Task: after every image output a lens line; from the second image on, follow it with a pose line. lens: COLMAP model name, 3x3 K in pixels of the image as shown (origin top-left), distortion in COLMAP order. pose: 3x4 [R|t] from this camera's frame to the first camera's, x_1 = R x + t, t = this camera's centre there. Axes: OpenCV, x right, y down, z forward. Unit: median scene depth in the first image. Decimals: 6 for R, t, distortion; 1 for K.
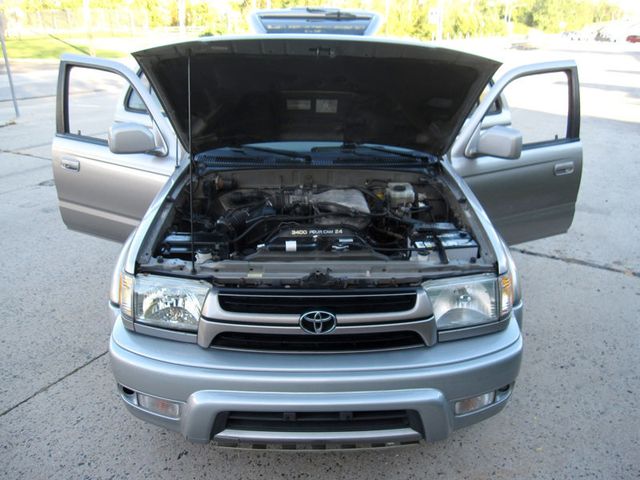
lens RADIAL K [[536.9, 0, 334.7], [0, 536.9, 230.8], [0, 0, 1]] dist [-0.060995, 0.012268]
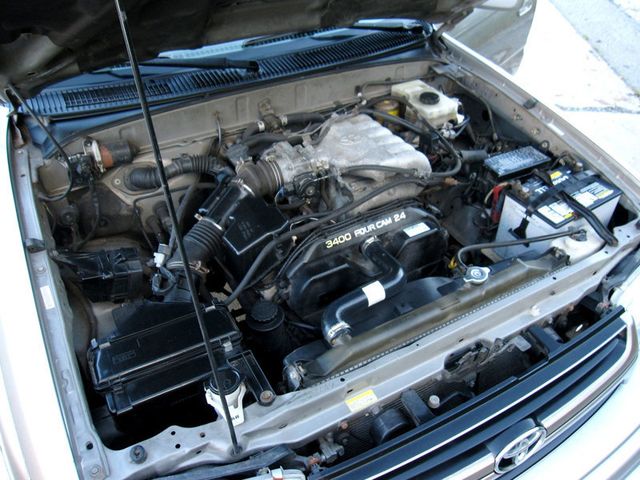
lens RADIAL K [[536.9, 0, 334.7], [0, 536.9, 230.8], [0, 0, 1]] dist [-0.060995, 0.012268]
pose [[0.891705, -0.287470, 0.349604, -0.233187], [0.155816, 0.920162, 0.359199, -0.181451], [-0.424951, -0.265826, 0.865305, 0.515445]]
